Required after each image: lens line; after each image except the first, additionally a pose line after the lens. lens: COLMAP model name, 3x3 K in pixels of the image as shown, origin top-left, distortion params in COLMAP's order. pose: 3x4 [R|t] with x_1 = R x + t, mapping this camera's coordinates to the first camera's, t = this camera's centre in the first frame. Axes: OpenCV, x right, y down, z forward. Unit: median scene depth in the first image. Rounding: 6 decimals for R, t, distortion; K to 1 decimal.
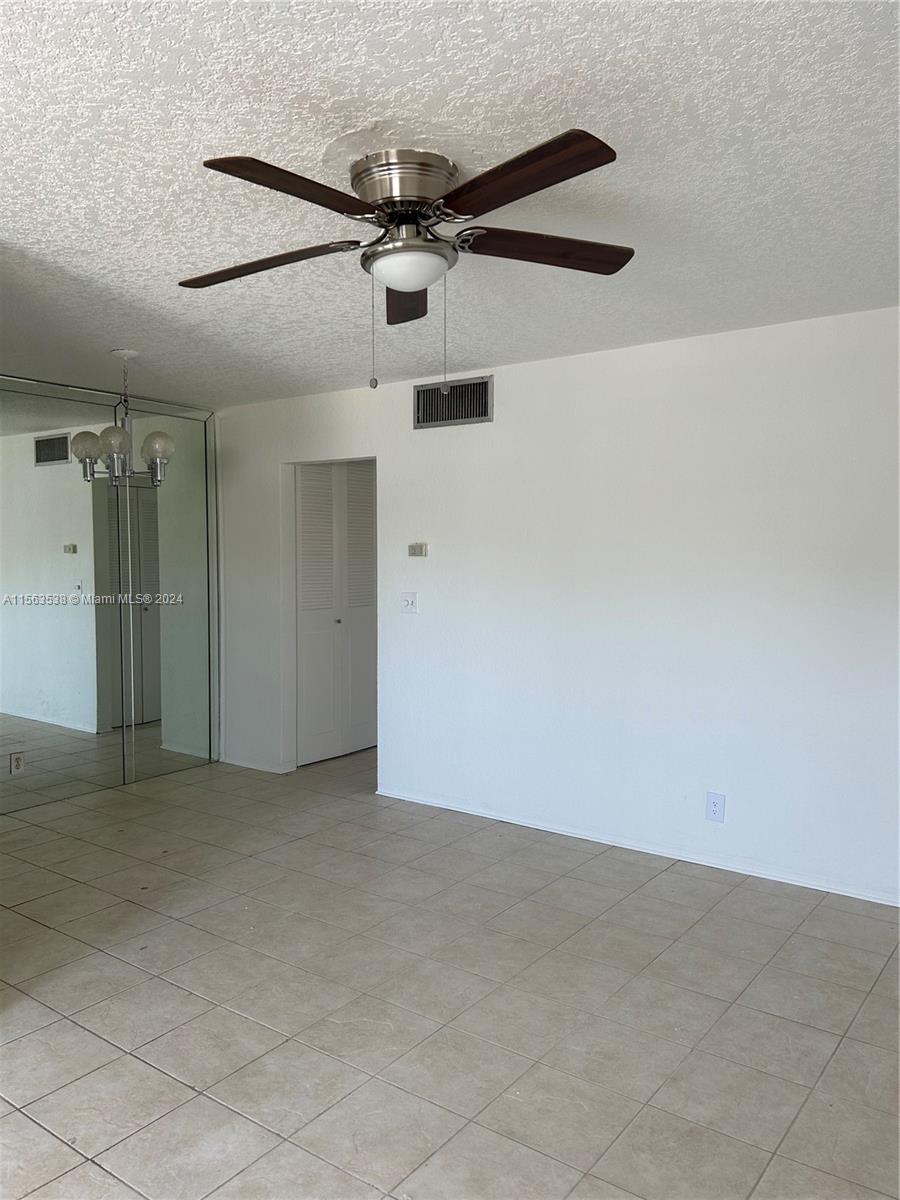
lens RADIAL K [[906.6, 0, 444.2], [0, 906.6, 605.6], [0, 0, 1]] dist [0.049570, -0.053844]
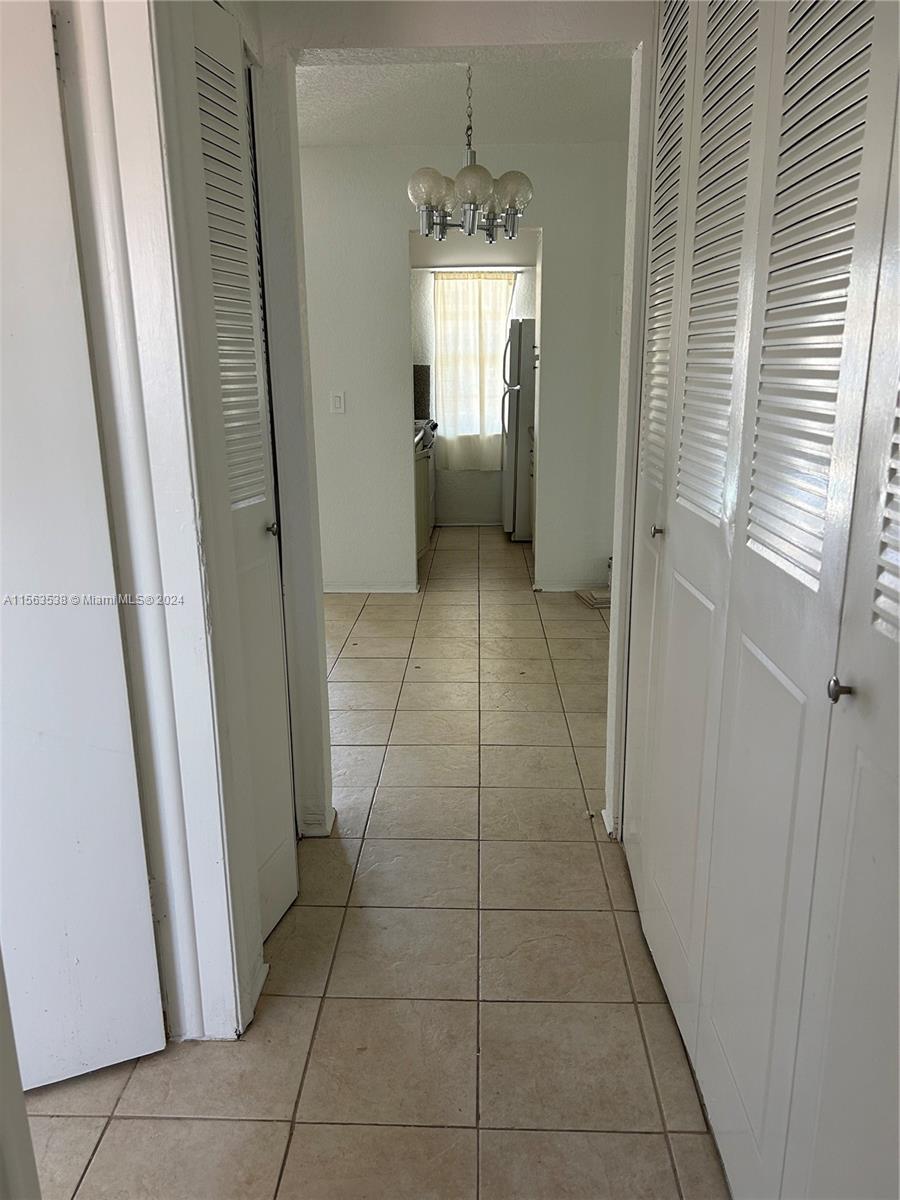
lens RADIAL K [[906.6, 0, 451.2], [0, 906.6, 598.7], [0, 0, 1]] dist [0.049570, -0.053844]
pose [[-0.812896, 0.155096, -0.561378, 0.164546], [-0.029529, 0.951675, 0.305685, -0.076488], [0.581660, 0.265067, -0.769033, 1.597475]]
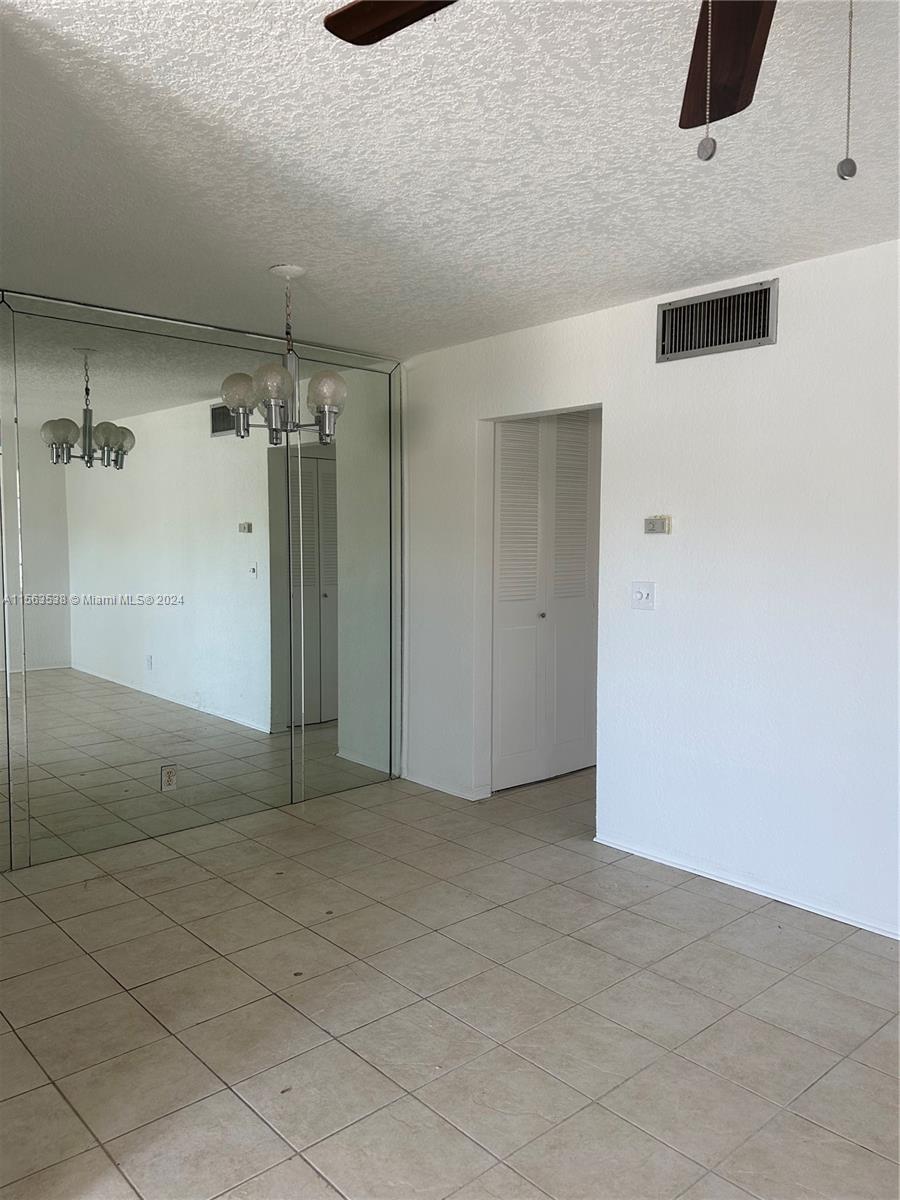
lens RADIAL K [[906.6, 0, 442.1], [0, 906.6, 602.5], [0, 0, 1]] dist [0.049570, -0.053844]
pose [[0.978985, 0.016684, -0.203250, -0.054019], [-0.013706, 0.999777, 0.016050, -0.007838], [0.203472, -0.012927, 0.978995, 0.244423]]
